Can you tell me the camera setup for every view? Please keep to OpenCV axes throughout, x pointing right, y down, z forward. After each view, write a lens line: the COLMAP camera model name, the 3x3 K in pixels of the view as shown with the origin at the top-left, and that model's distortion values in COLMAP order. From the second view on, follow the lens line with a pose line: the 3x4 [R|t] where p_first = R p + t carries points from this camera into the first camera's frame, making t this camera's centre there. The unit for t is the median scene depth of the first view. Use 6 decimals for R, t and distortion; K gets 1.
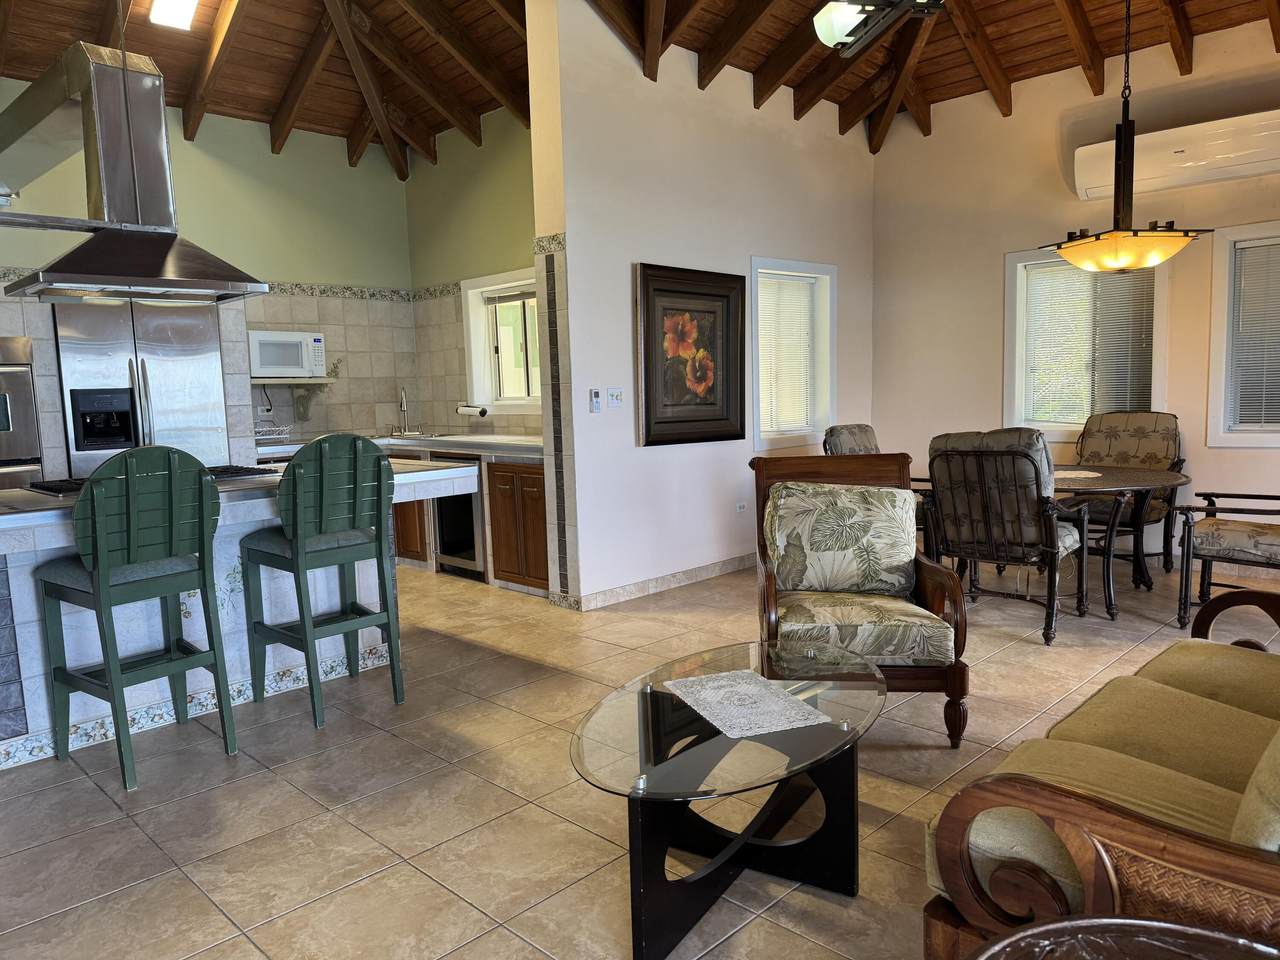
lens RADIAL K [[890.8, 0, 644.2], [0, 890.8, 483.9], [0, 0, 1]] dist [0.125499, -0.201408]
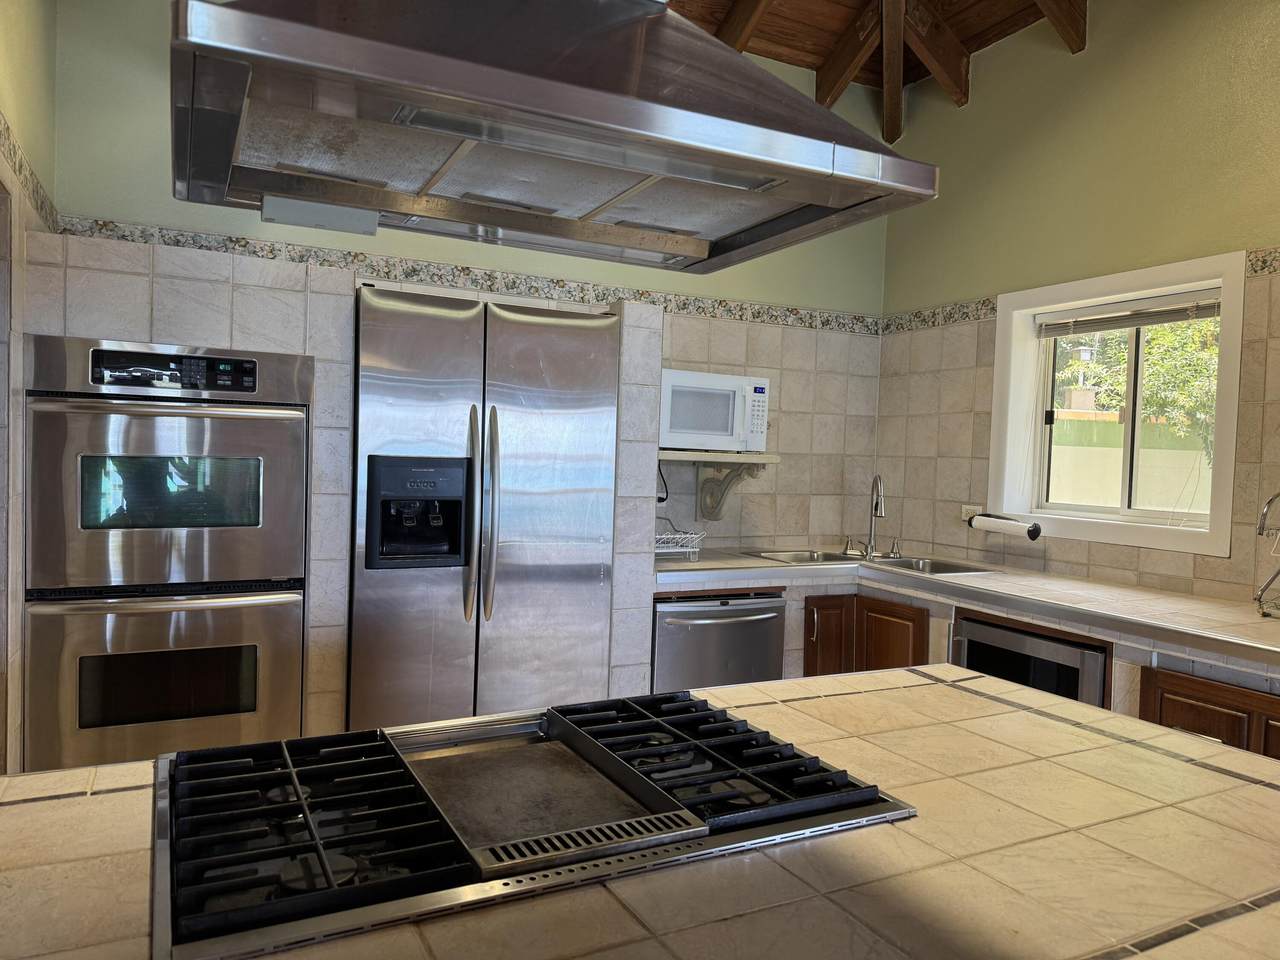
lens RADIAL K [[890.8, 0, 644.2], [0, 890.8, 483.9], [0, 0, 1]] dist [0.125499, -0.201408]
pose [[0.947660, 0.072011, -0.311055, -0.233429], [-0.094545, 0.993832, -0.057963, -0.054876], [0.304963, 0.084338, 0.948623, 0.411007]]
